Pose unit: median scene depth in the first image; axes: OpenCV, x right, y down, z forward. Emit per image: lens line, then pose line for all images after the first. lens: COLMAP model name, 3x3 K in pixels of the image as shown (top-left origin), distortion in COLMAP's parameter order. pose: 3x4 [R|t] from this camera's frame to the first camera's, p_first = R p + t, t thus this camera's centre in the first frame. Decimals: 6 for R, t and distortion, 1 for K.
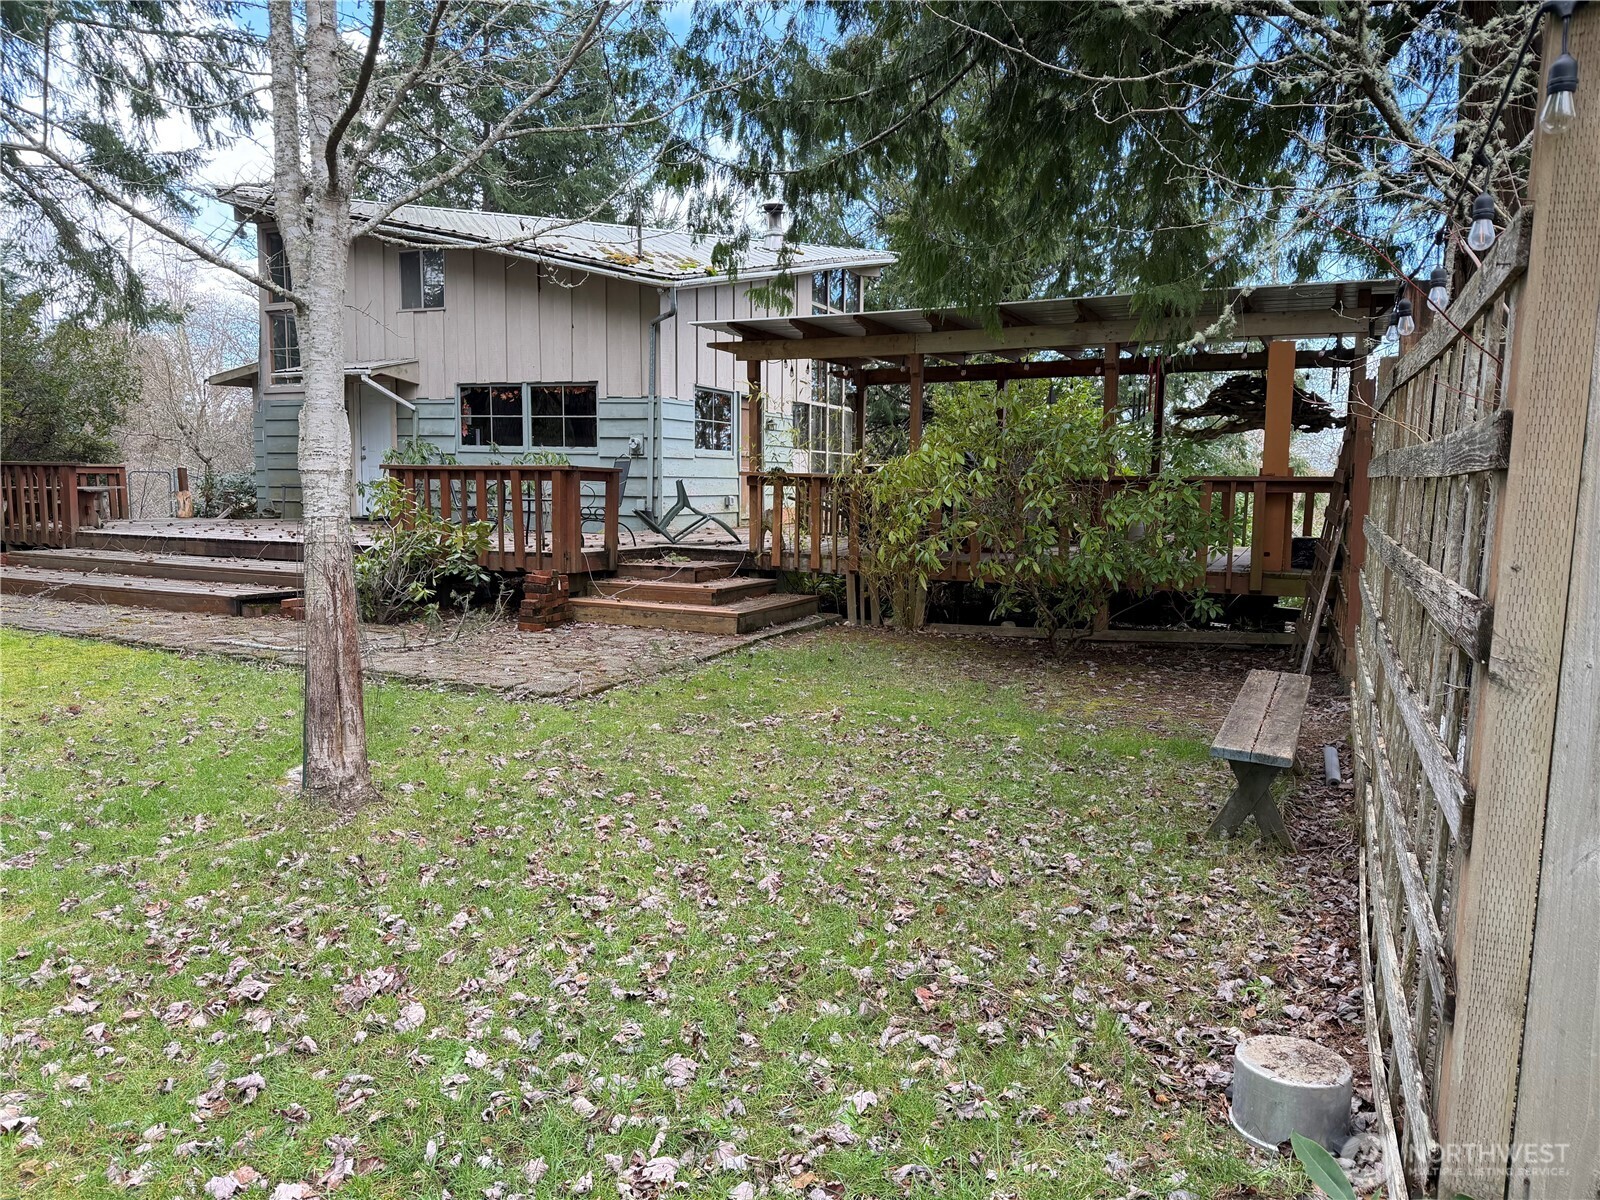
lens RADIAL K [[1124.2, 0, 800.0], [0, 1124.2, 600.0], [0, 0, 1]] dist [0.094010, -0.002386]
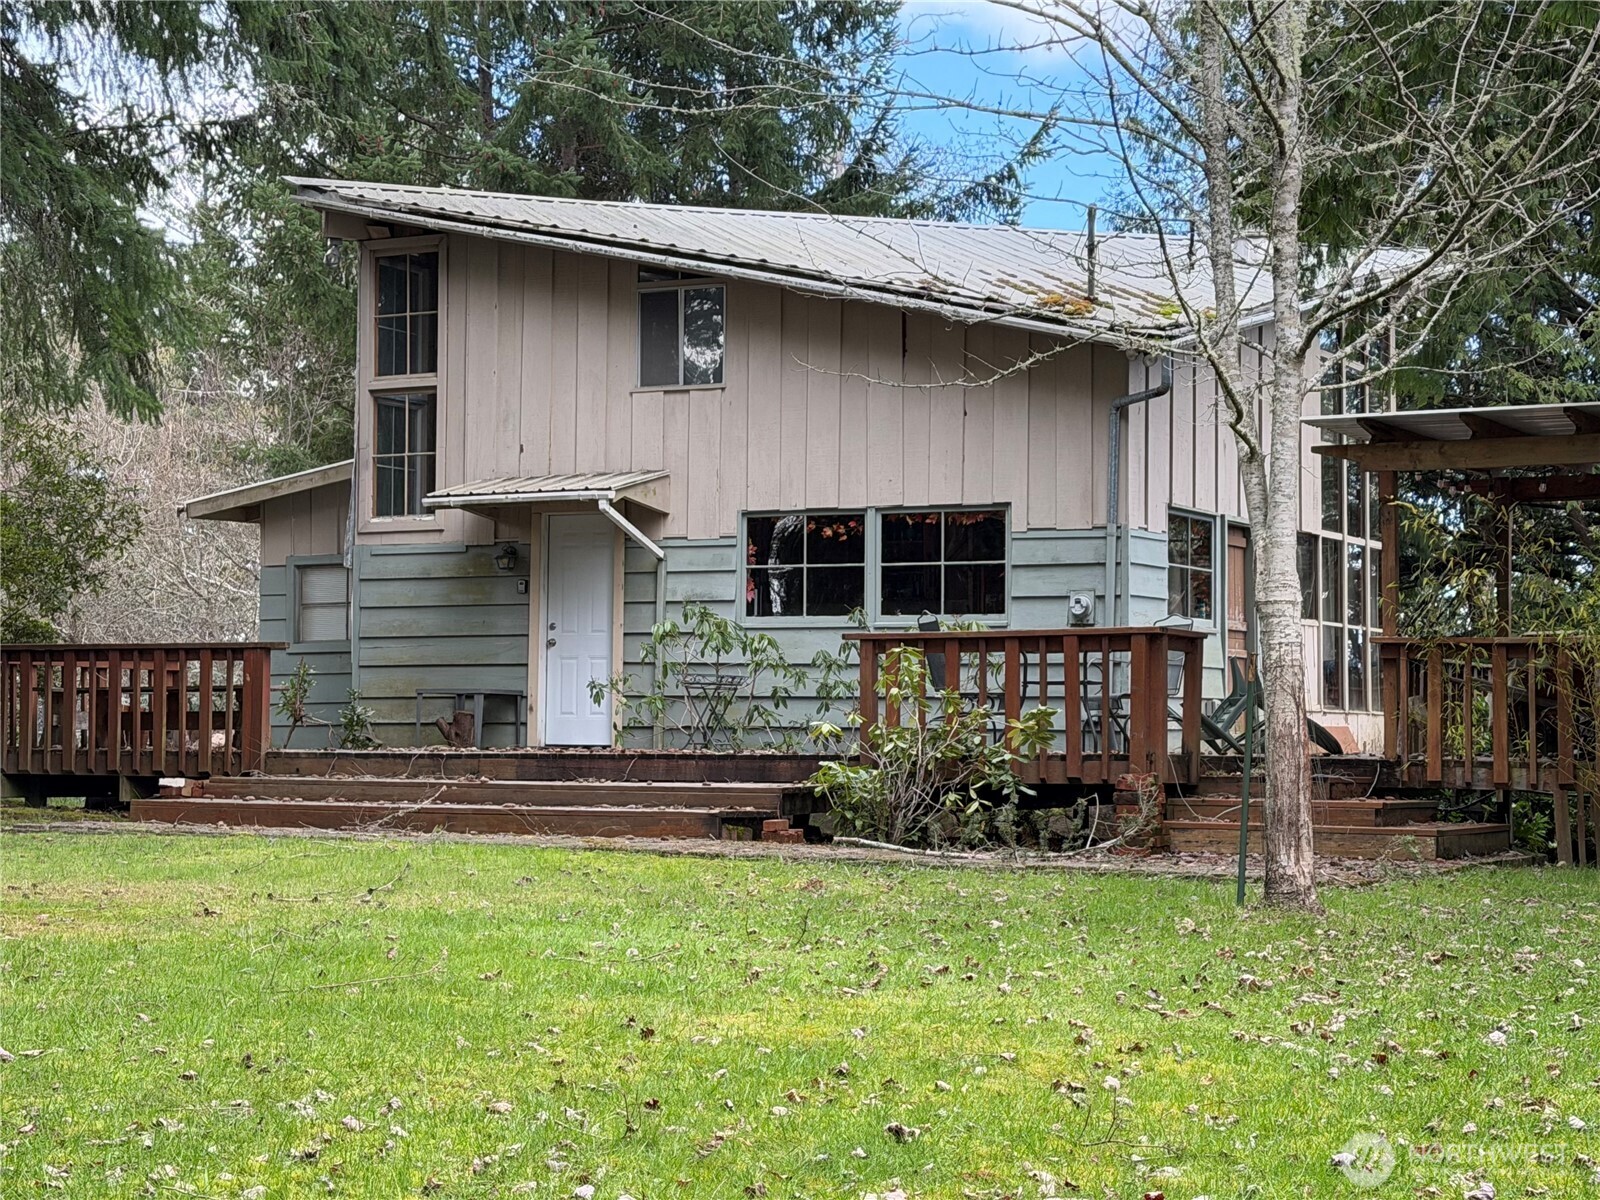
lens RADIAL K [[2992.0, 0, 800.0], [0, 2992.0, 600.0], [0, 0, 1]] dist [0.157512, 0.027330]
pose [[0.998526, -0.010343, -0.053278, -0.199160], [0.002156, 0.988457, -0.151488, 0.087866], [0.054229, 0.151150, 0.987022, -0.510635]]
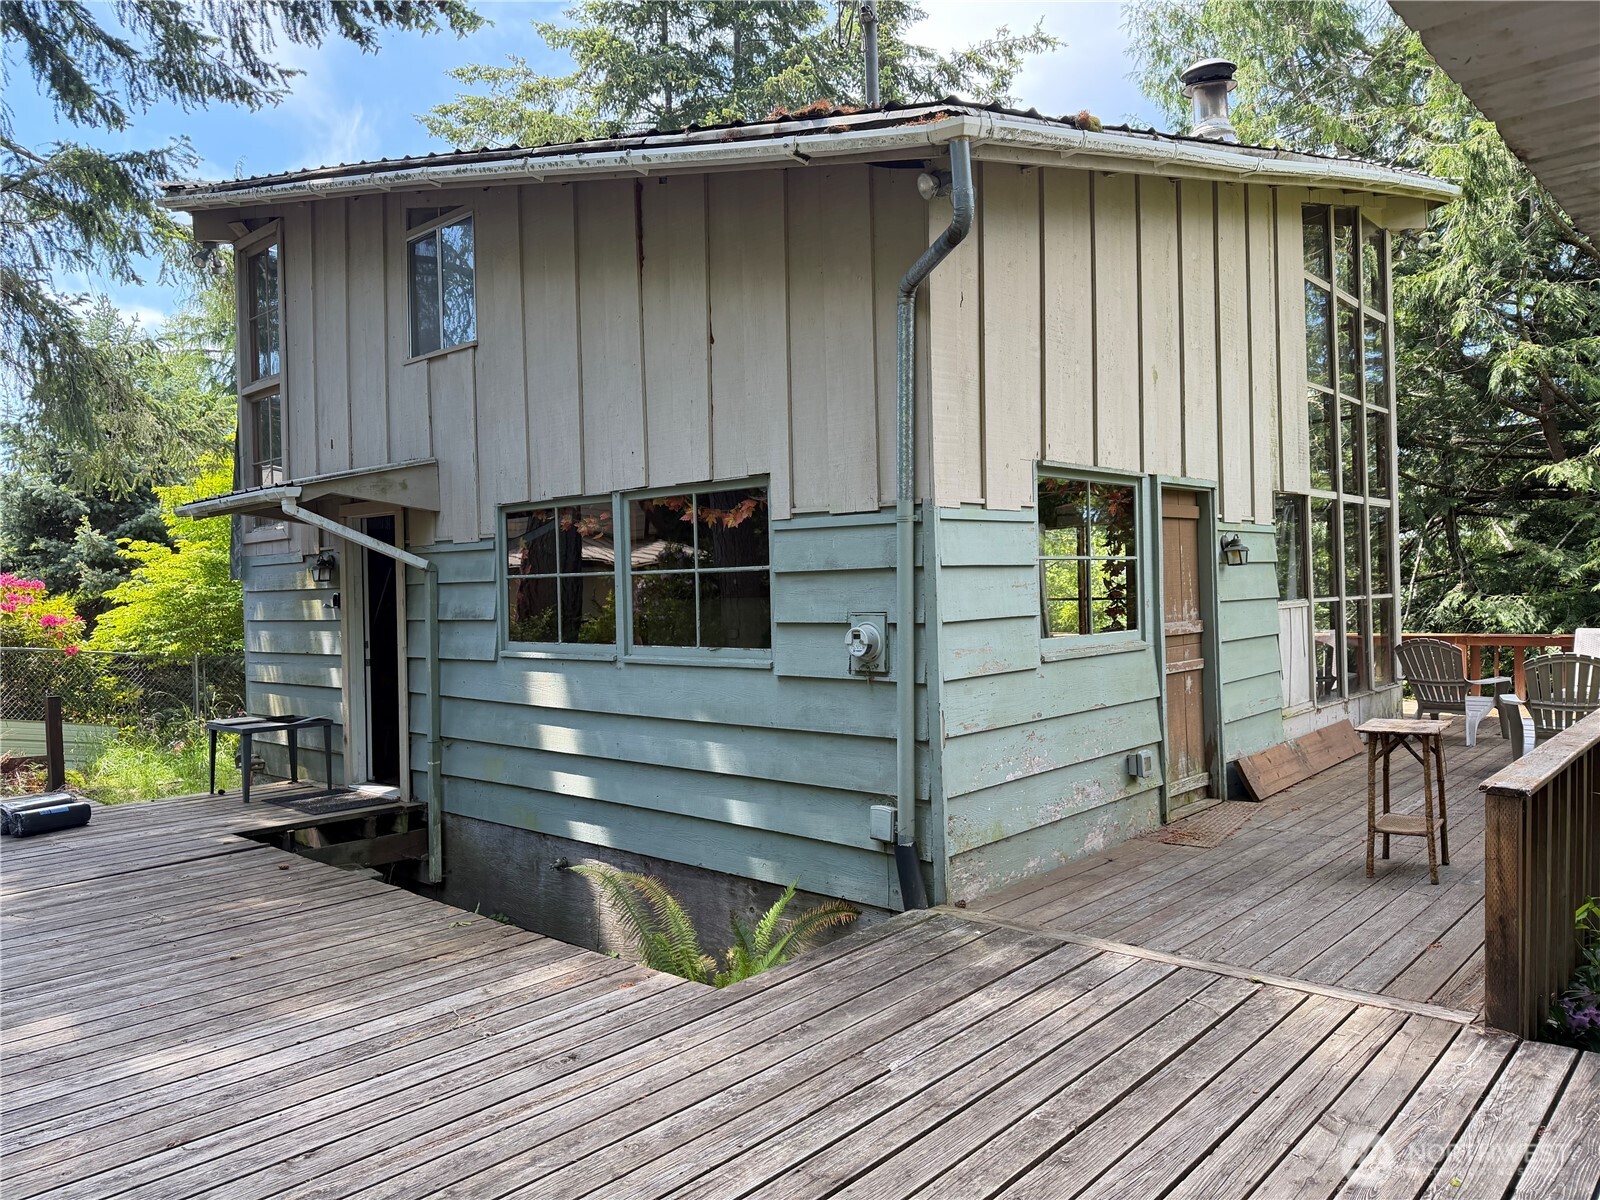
lens RADIAL K [[1124.2, 0, 800.0], [0, 1124.2, 600.0], [0, 0, 1]] dist [0.094010, -0.002386]
pose [[0.953646, -0.036433, -0.298719, -0.059791], [0.008538, 0.995520, -0.094161, -0.114621], [0.300811, 0.087245, 0.949685, 0.641012]]
